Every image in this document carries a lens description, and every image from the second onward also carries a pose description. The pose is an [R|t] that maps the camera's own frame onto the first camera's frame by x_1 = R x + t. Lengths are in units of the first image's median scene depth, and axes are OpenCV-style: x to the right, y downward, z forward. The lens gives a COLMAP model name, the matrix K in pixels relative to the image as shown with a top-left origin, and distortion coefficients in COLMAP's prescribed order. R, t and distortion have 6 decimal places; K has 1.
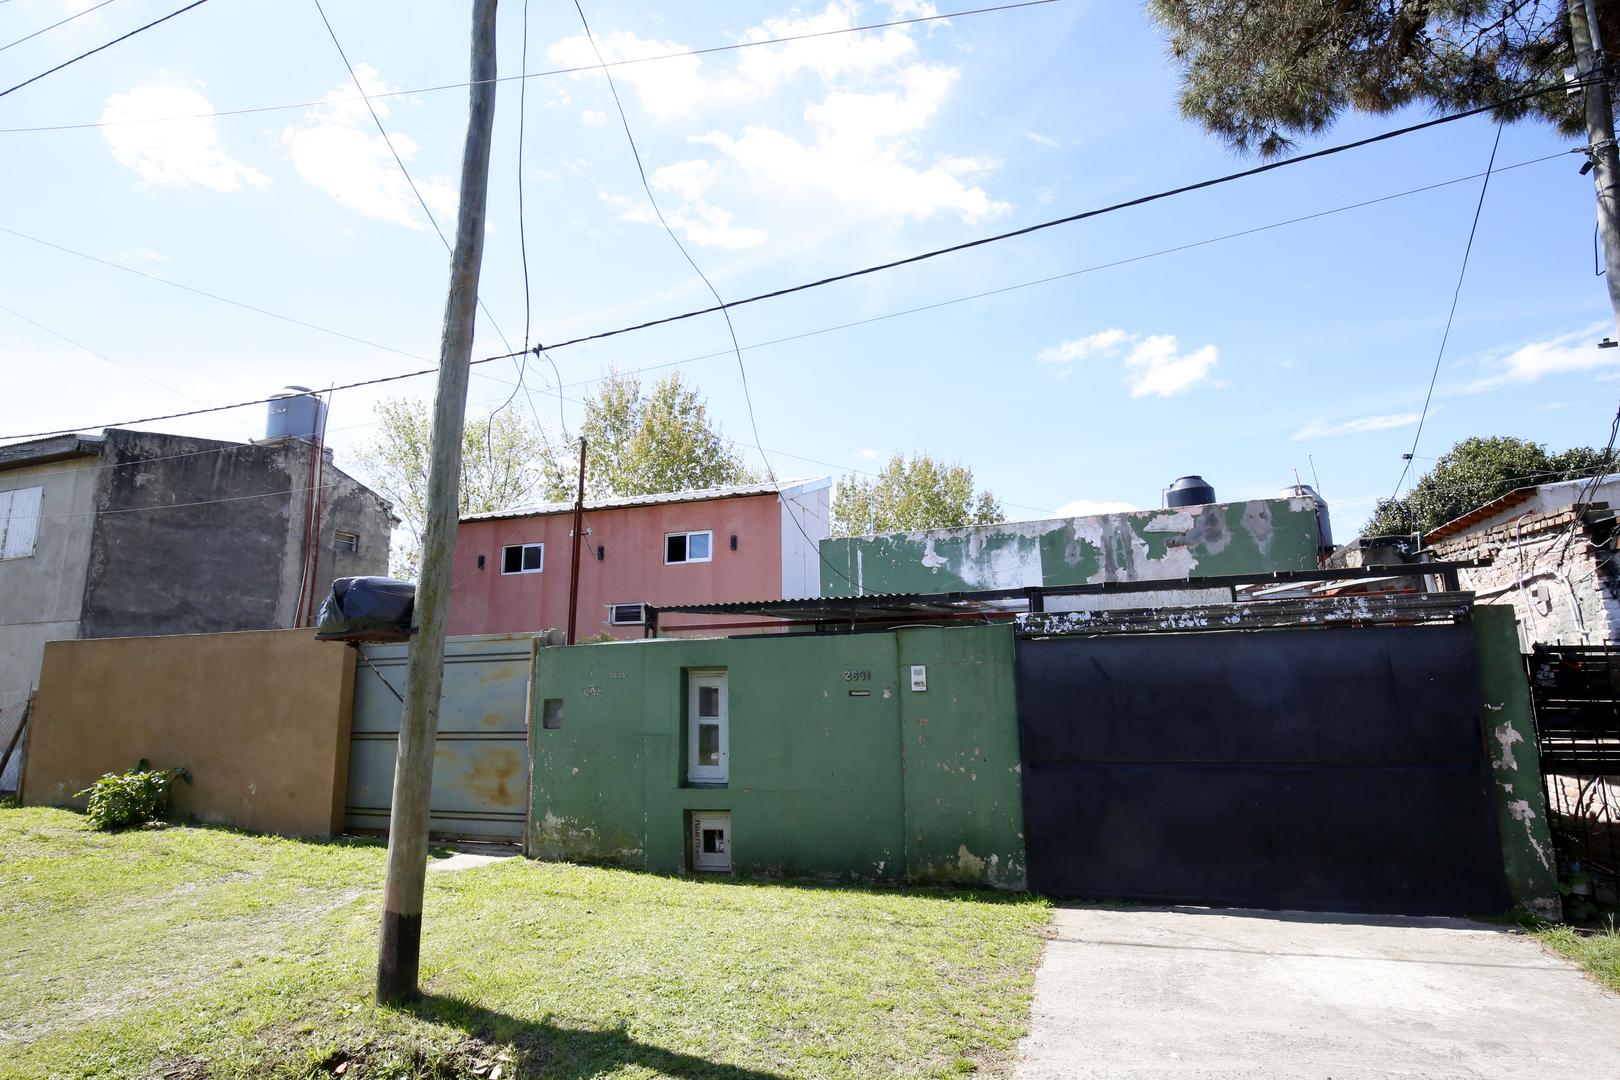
lens RADIAL K [[806.6, 0, 810.0], [0, 806.6, 540.0], [0, 0, 1]] dist [-0.042958, -0.000238]
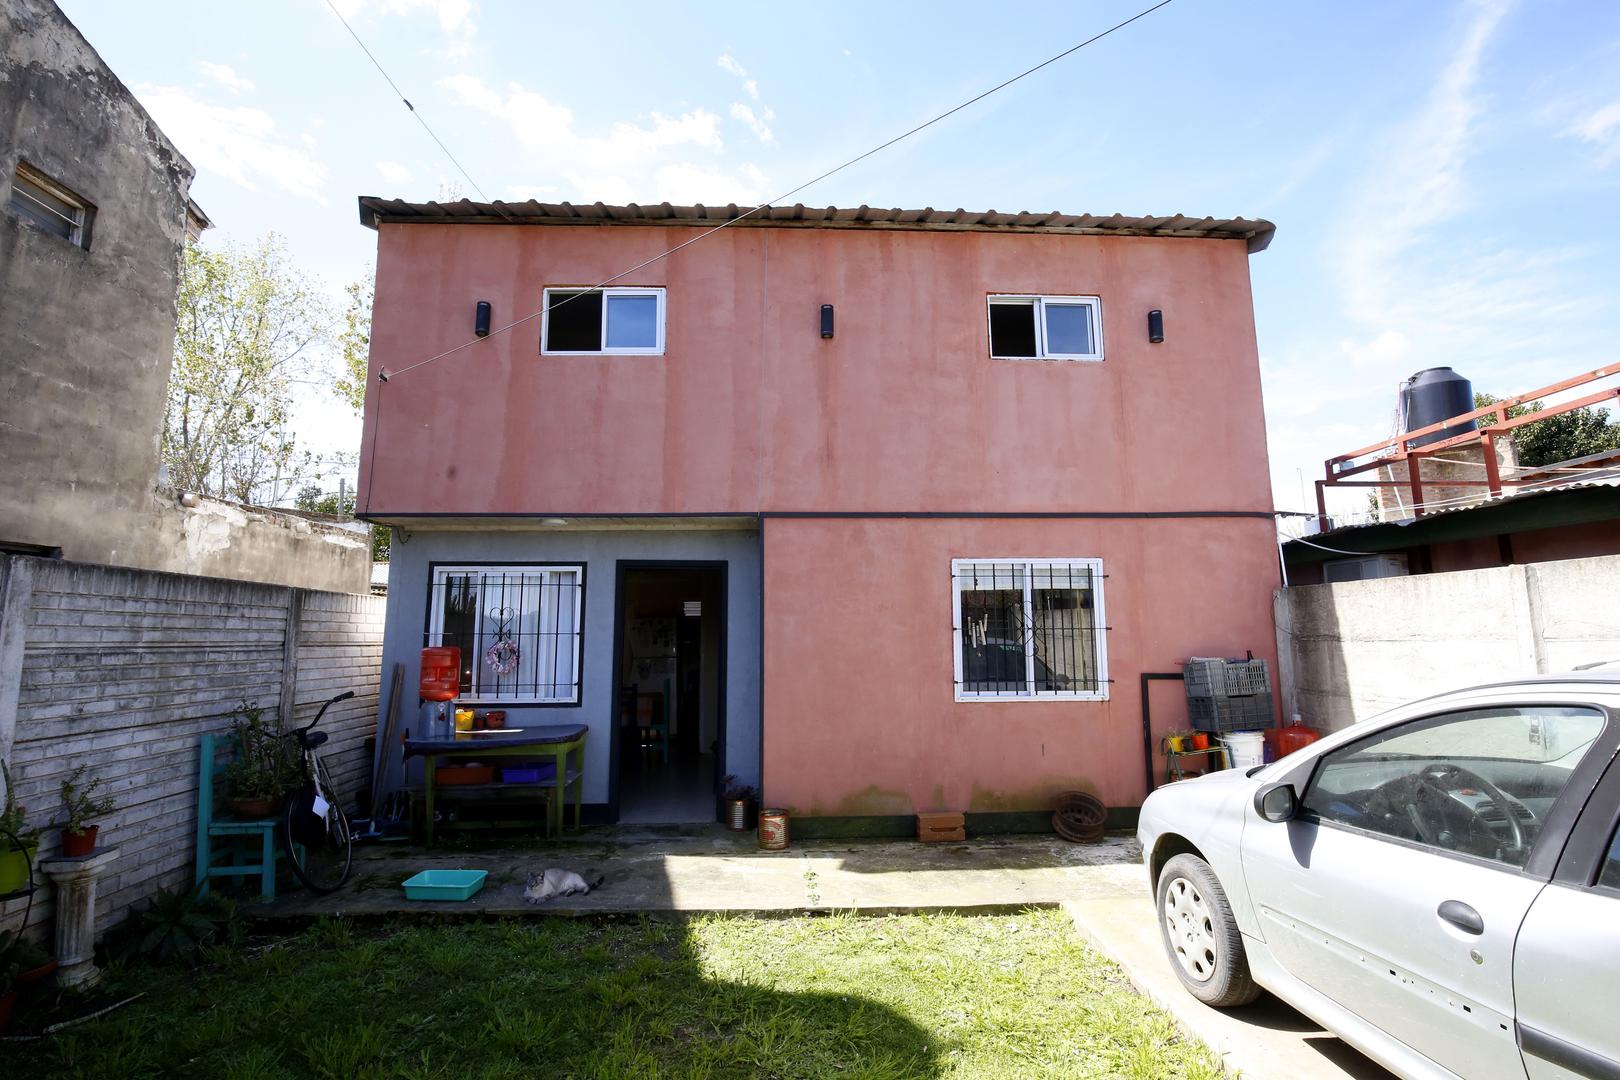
lens RADIAL K [[750.8, 0, 820.9], [0, 750.8, 523.2], [0, 0, 1]] dist [-0.025982, 0.000521]
pose [[0.940805, 0.056962, 0.334128, -0.464135], [-0.072033, 0.996860, 0.032880, 0.130212], [-0.331206, -0.055002, 0.941954, 0.740259]]
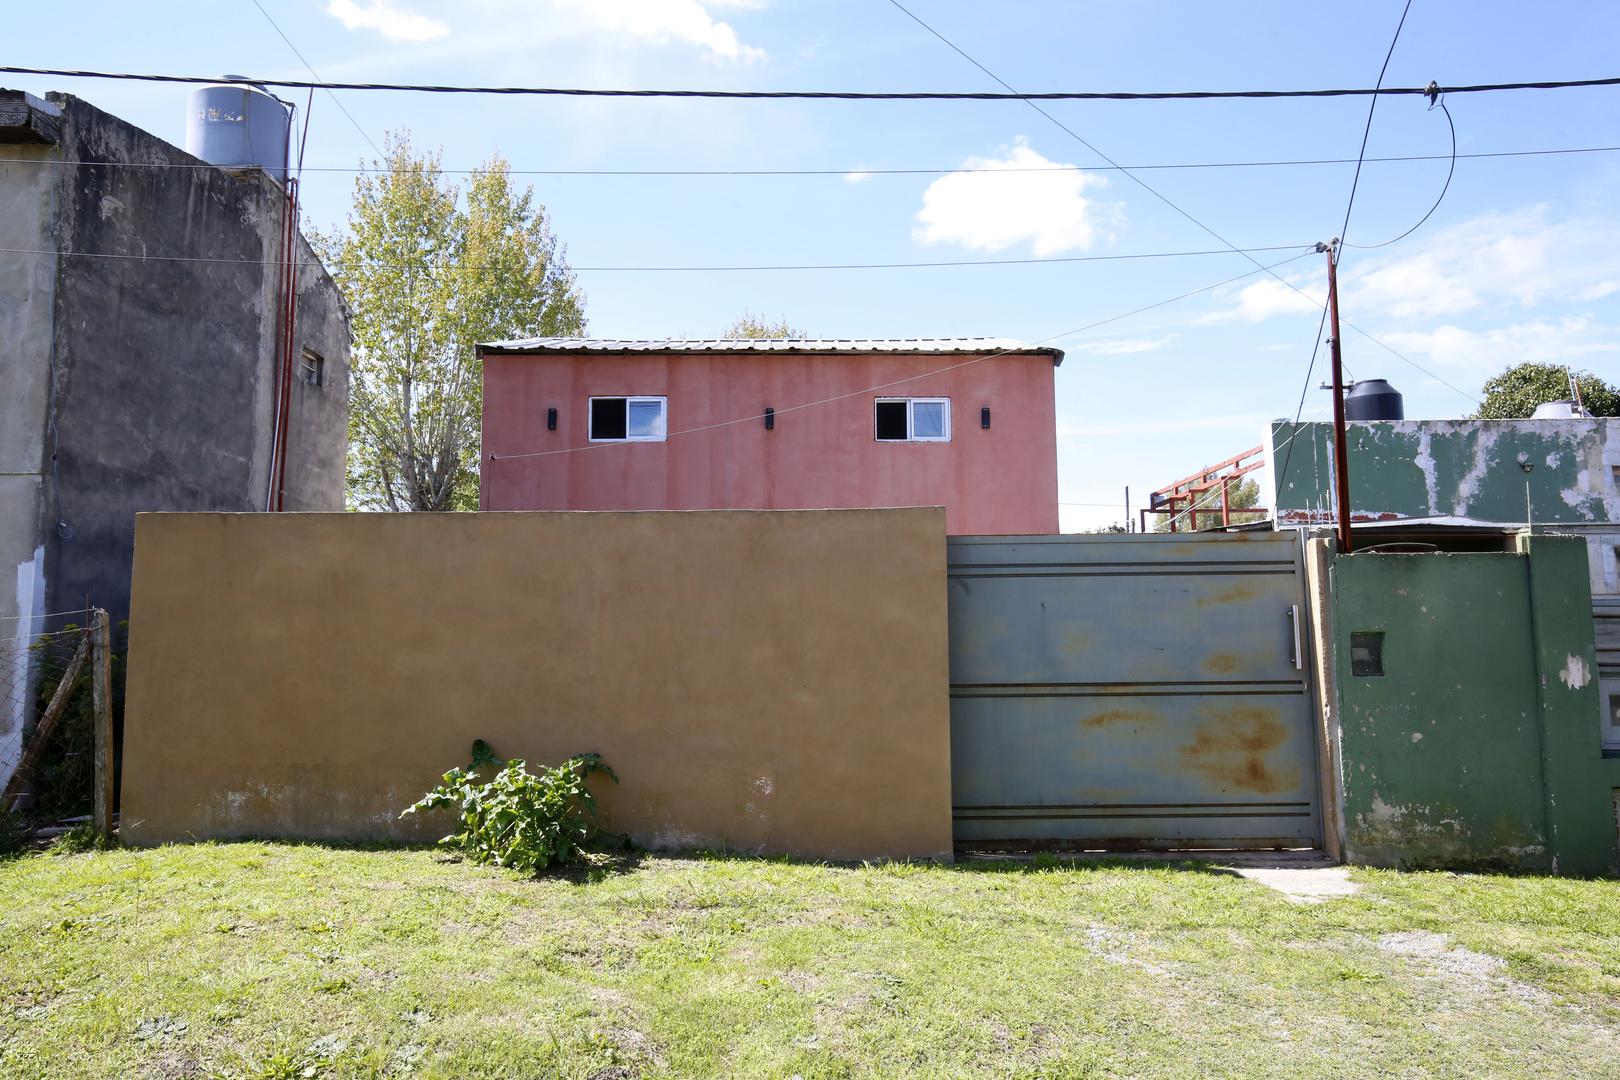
lens RADIAL K [[1070.2, 0, 802.6], [0, 1070.2, 519.8], [0, 0, 1]] dist [-0.001696, 0.000639]
pose [[0.952959, 0.046725, 0.299475, -0.589608], [-0.069953, 0.995277, 0.067313, 0.044956], [-0.294915, -0.085095, 0.951727, 0.170923]]
